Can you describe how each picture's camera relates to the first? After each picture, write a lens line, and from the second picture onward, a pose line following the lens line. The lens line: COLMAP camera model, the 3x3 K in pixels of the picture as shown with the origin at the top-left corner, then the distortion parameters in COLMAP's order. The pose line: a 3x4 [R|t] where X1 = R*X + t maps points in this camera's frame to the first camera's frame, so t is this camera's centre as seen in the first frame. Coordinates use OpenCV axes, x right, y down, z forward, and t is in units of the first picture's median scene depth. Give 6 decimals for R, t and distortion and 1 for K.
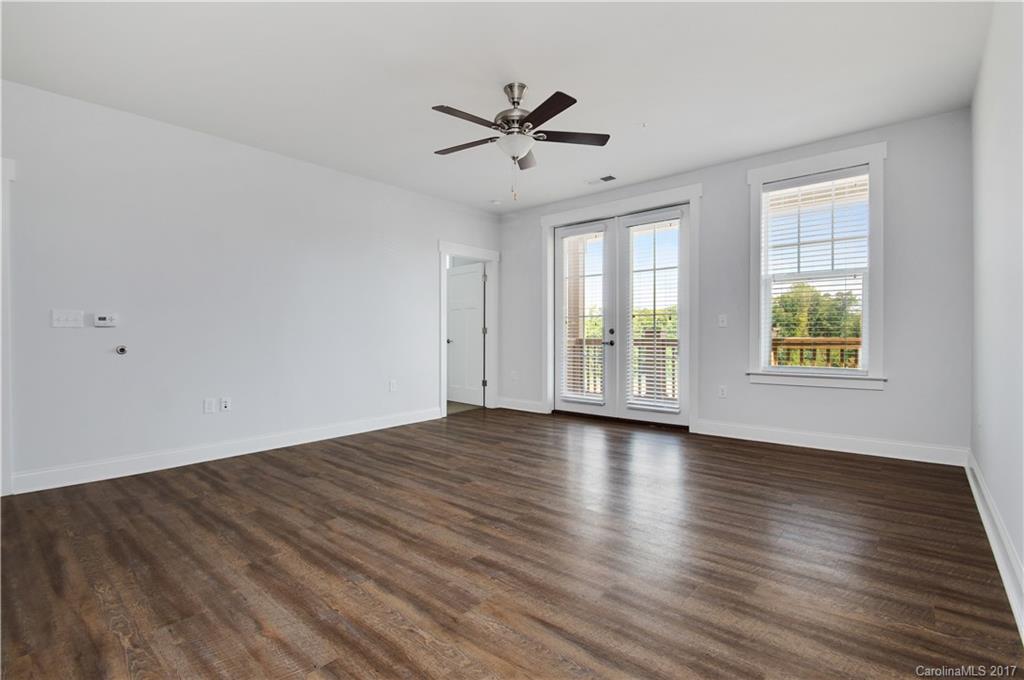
lens RADIAL K [[454.0, 0, 491.8], [0, 454.0, 345.0], [0, 0, 1]] dist [0.011917, -0.013712]
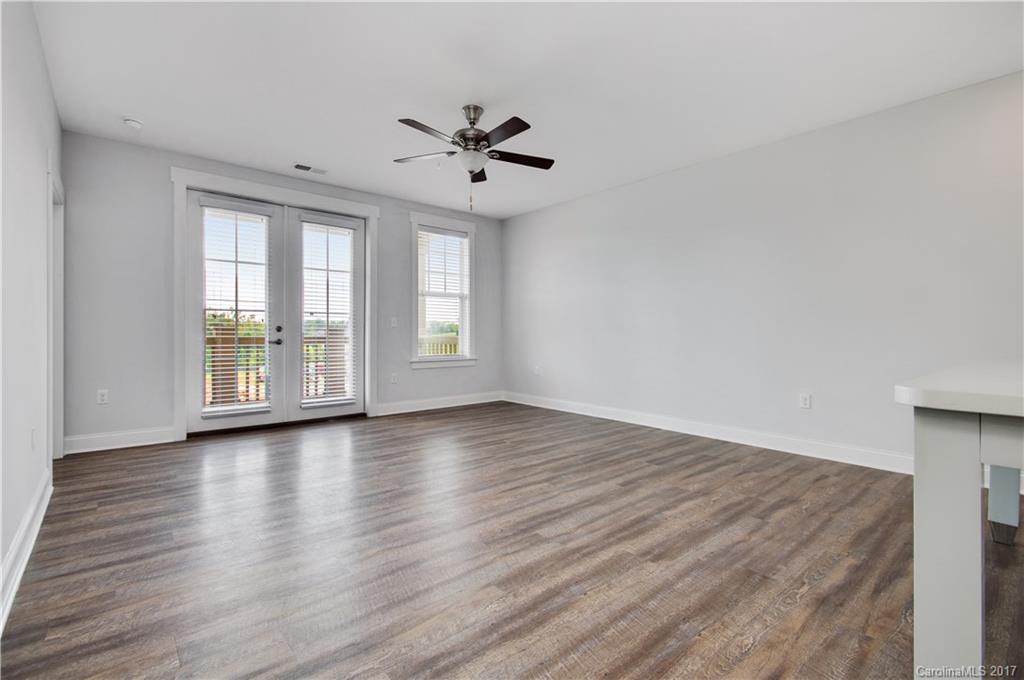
lens RADIAL K [[465.1, 0, 480.9], [0, 465.1, 339.2], [0, 0, 1]] dist [0.018259, 0.000166]
pose [[0.179026, -0.006676, 0.983822, -0.809978], [0.019533, 0.999804, 0.003230, -0.005784], [-0.983650, 0.018639, 0.179121, 0.597290]]
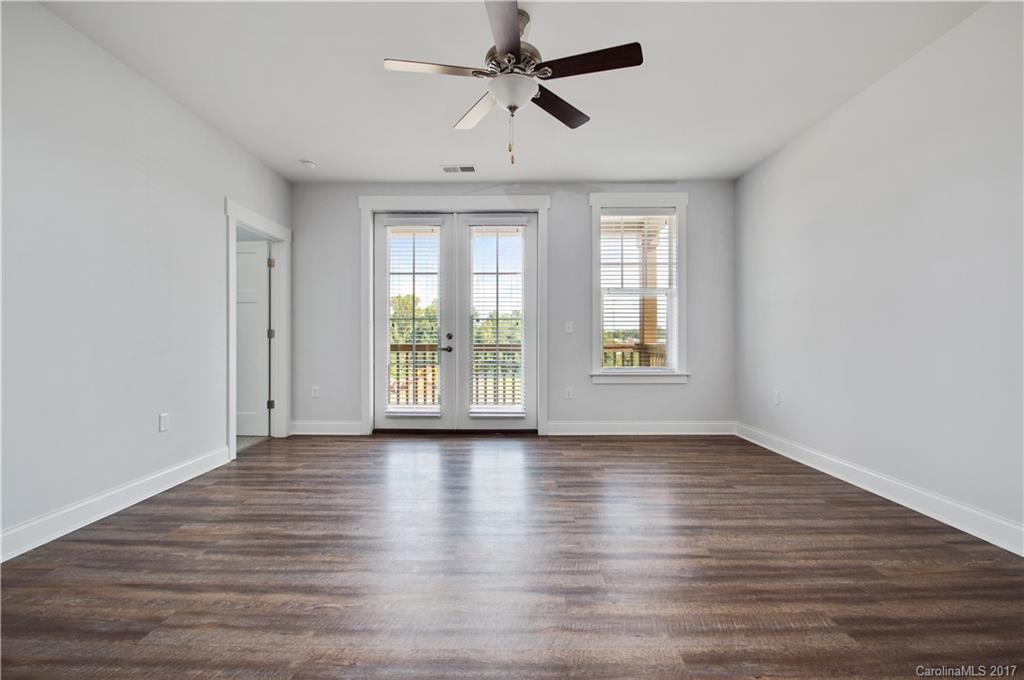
lens RADIAL K [[454.0, 0, 491.8], [0, 454.0, 345.0], [0, 0, 1]] dist [0.011917, -0.013712]
pose [[0.763279, -0.003088, 0.646061, -0.365803], [0.010437, 0.999917, -0.007552, -0.005776], [-0.645984, 0.012507, 0.763248, 0.334635]]
